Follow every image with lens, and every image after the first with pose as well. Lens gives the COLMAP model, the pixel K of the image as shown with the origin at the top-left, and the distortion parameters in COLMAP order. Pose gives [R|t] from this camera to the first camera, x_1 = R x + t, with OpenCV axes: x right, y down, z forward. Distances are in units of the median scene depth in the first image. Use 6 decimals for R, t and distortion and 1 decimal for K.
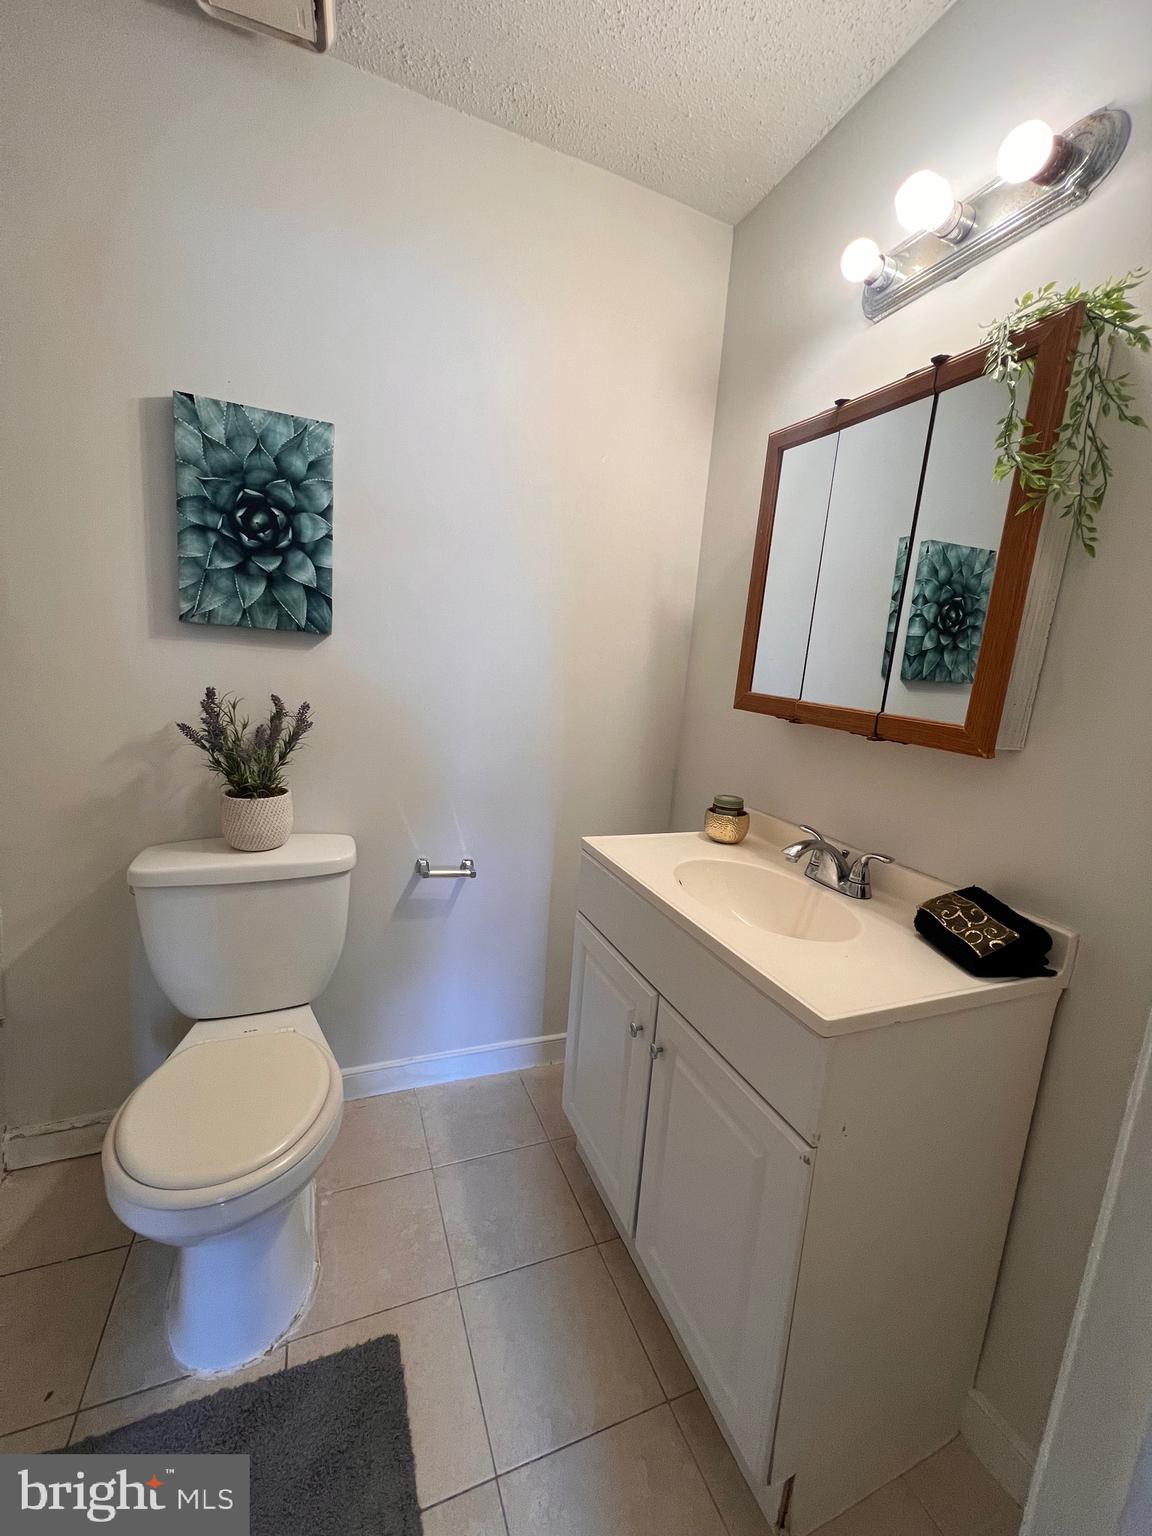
lens RADIAL K [[610.0, 0, 578.0], [0, 610.0, 767.6], [0, 0, 1]] dist [-0.006250, 0.000983]
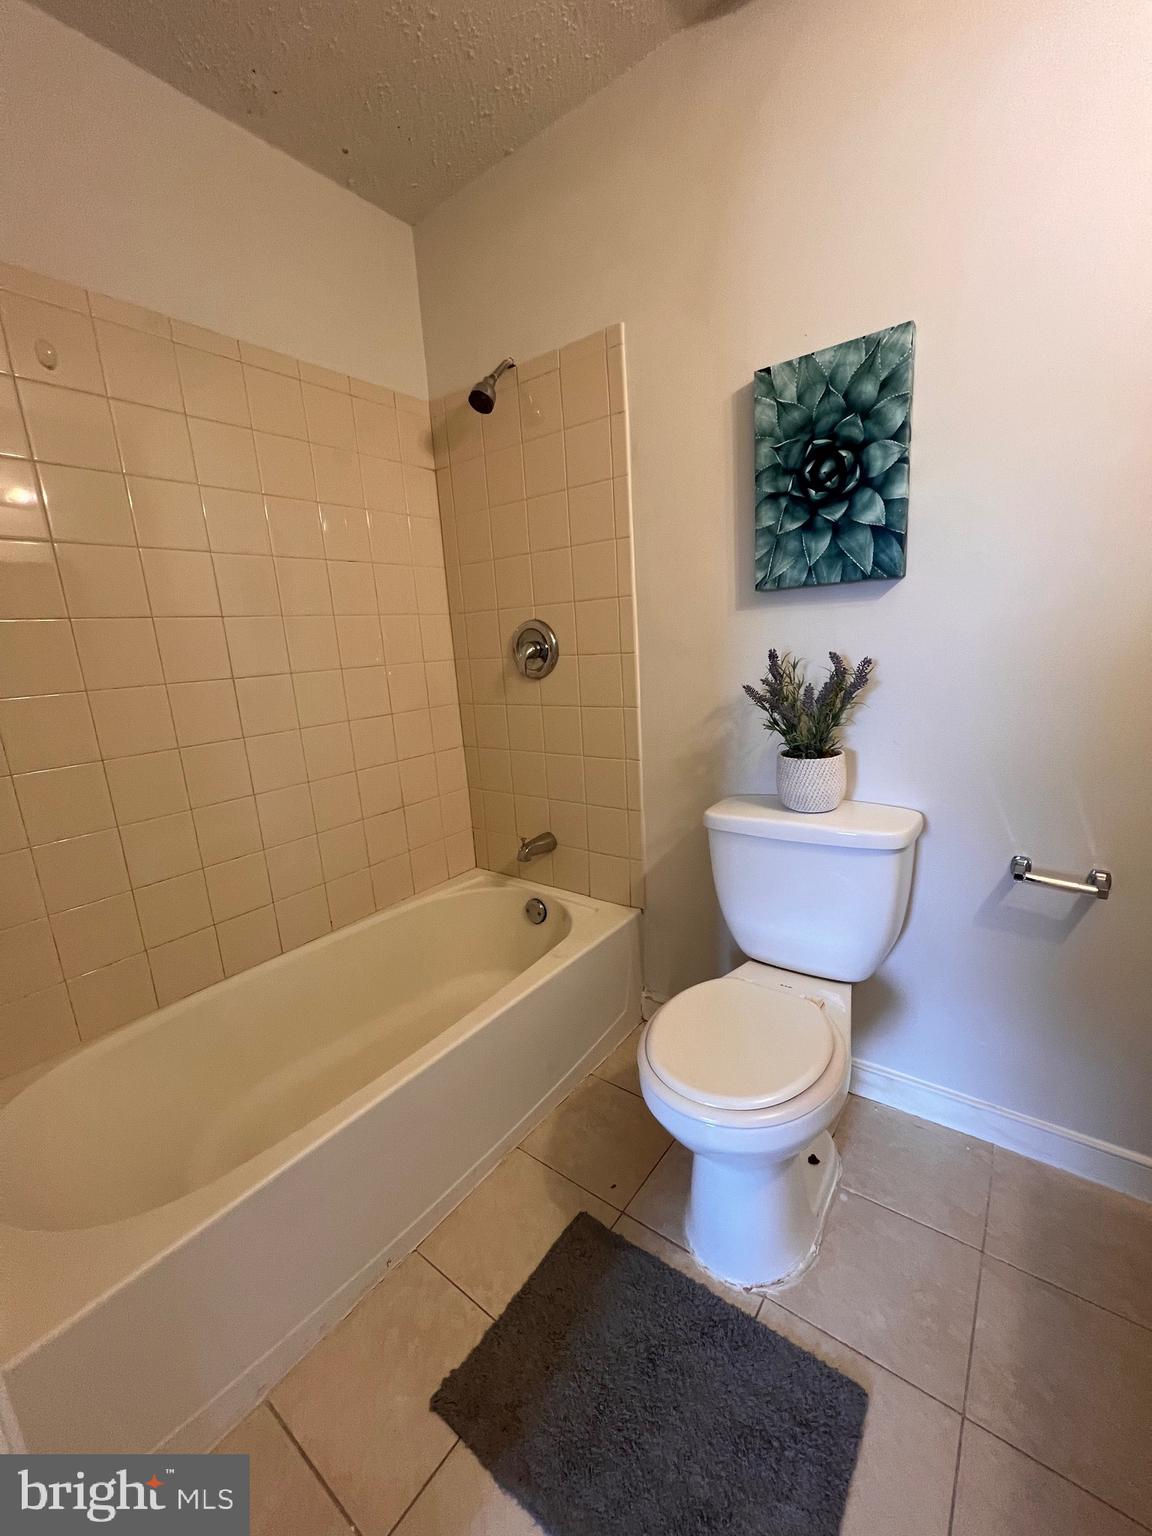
lens RADIAL K [[610.0, 0, 576.5], [0, 610.0, 768.8], [0, 0, 1]] dist [-0.006250, 0.000983]
pose [[0.494293, 0.072309, -0.866283, 0.143486], [-0.036606, 0.997382, 0.062365, 0.018072], [0.868524, 0.000884, 0.495645, 0.184892]]
